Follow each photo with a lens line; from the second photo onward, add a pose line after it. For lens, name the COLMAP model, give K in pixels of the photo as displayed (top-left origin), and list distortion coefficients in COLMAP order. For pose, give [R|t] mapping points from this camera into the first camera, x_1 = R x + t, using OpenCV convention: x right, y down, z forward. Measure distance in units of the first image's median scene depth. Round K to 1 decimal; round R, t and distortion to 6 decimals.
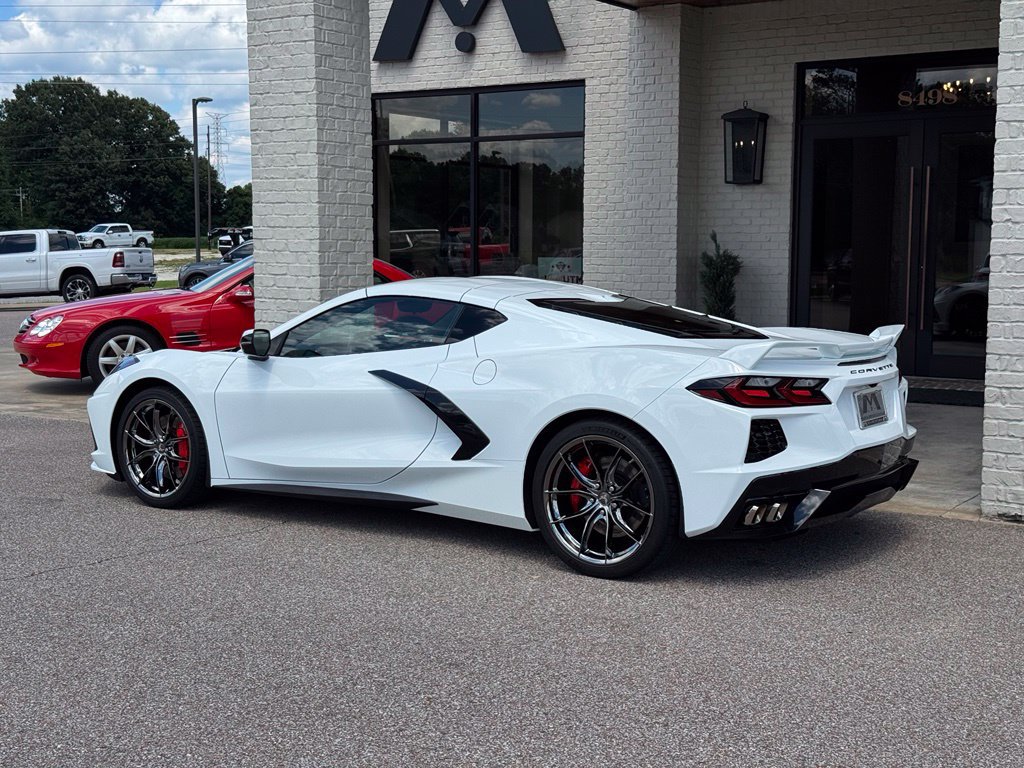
lens RADIAL K [[1423.3, 0, 512.0], [0, 1423.3, 384.0], [0, 0, 1]] dist [0.192381, -0.381700]
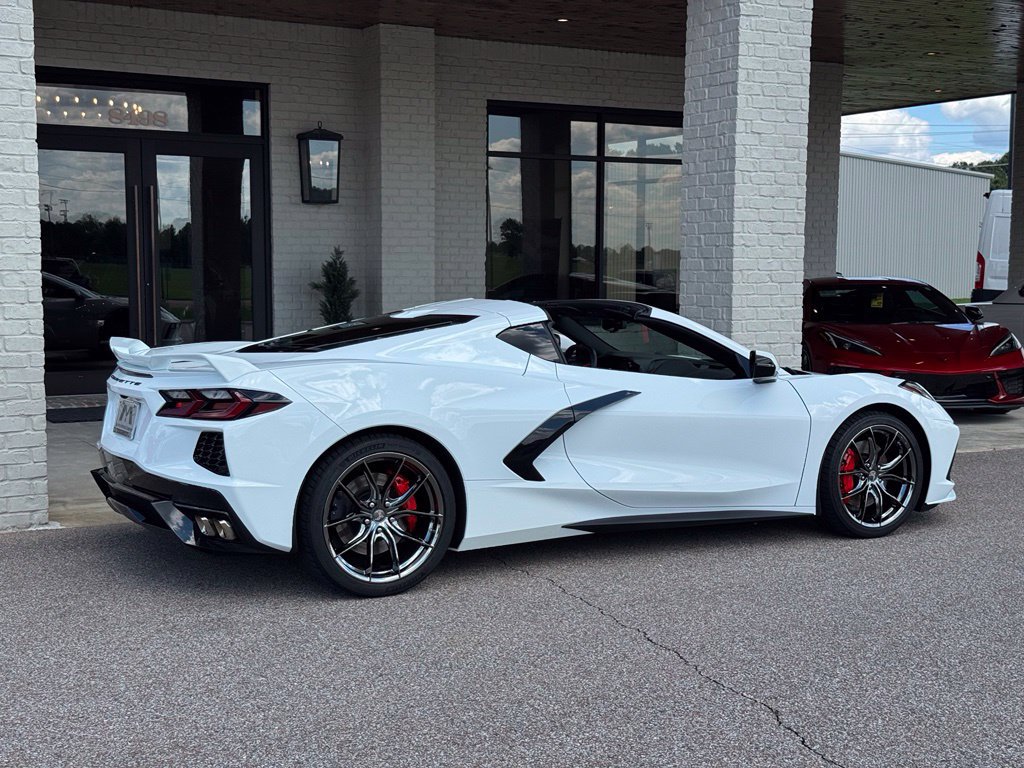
lens RADIAL K [[1423.3, 0, 512.0], [0, 1423.3, 384.0], [0, 0, 1]] dist [0.192381, -0.381700]
pose [[0.462767, -0.076804, 0.883147, -0.923999], [0.087253, 0.995349, 0.040842, -0.055880], [-0.882176, 0.058157, 0.467316, 0.564797]]
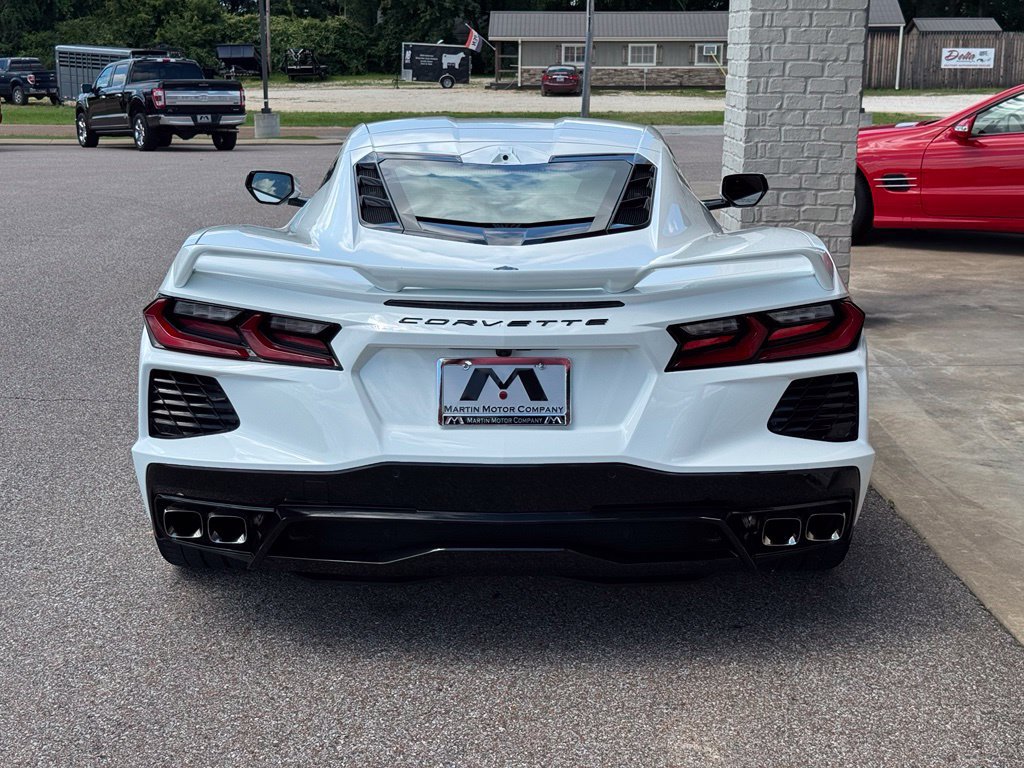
lens RADIAL K [[1423.3, 0, 512.0], [0, 1423.3, 384.0], [0, 0, 1]] dist [0.192381, -0.381700]
pose [[0.576072, 0.183662, -0.796498, 0.571698], [-0.084482, 0.982590, 0.165470, -0.063634], [0.813021, -0.028033, 0.581559, 0.592177]]
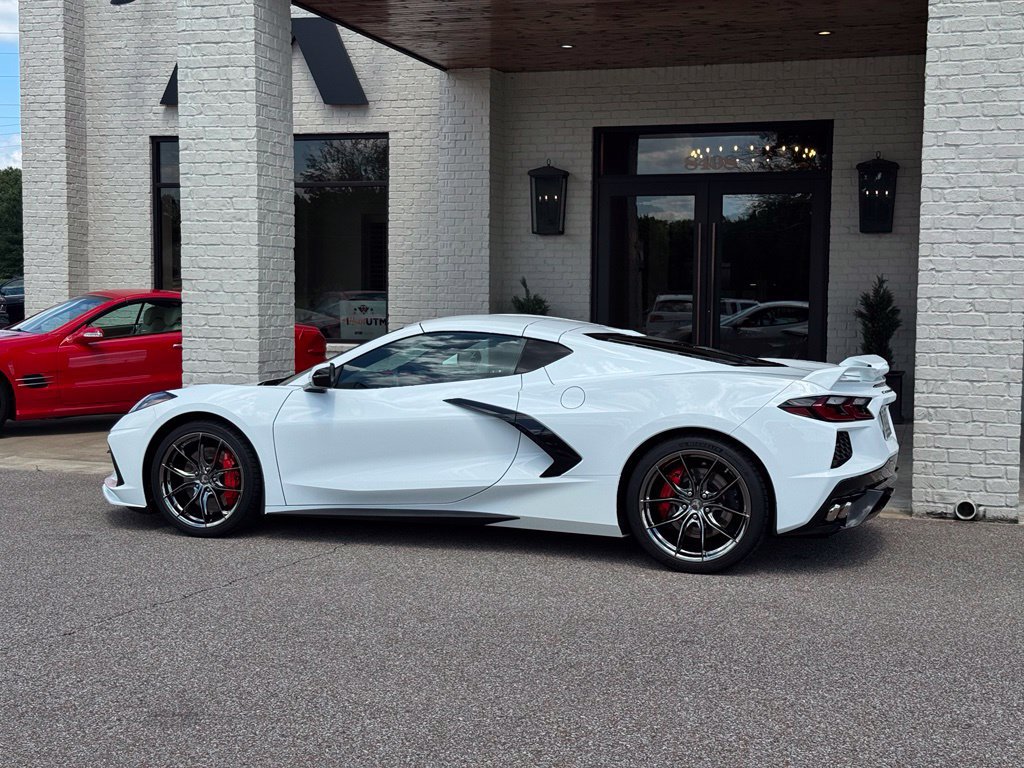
lens RADIAL K [[1423.3, 0, 512.0], [0, 1423.3, 384.0], [0, 0, 1]] dist [0.192381, -0.381700]
pose [[0.960820, -0.012273, 0.276901, -0.325568], [0.021395, 0.999322, -0.029949, 0.011682], [-0.276346, 0.034700, 0.960432, -0.059077]]
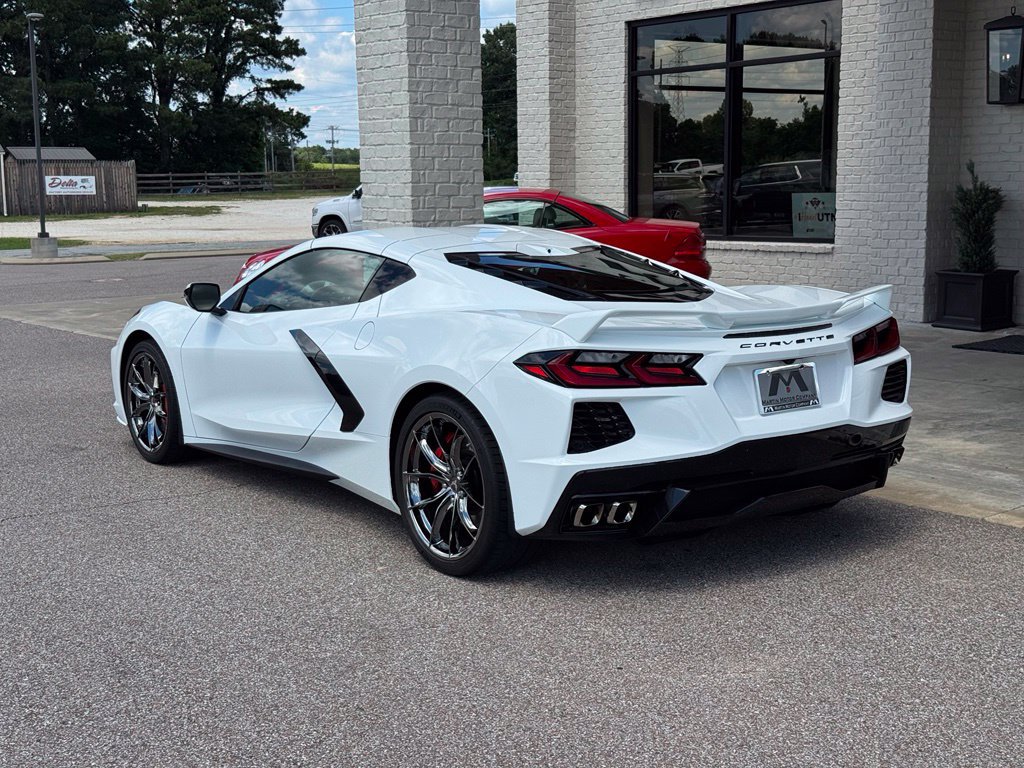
lens RADIAL K [[1423.3, 0, 512.0], [0, 1423.3, 384.0], [0, 0, 1]] dist [0.192381, -0.381700]
pose [[0.949531, 0.030455, -0.312192, 0.302469], [-0.015895, 0.998669, 0.049077, -0.020290], [0.313271, -0.041638, 0.948751, 0.150904]]
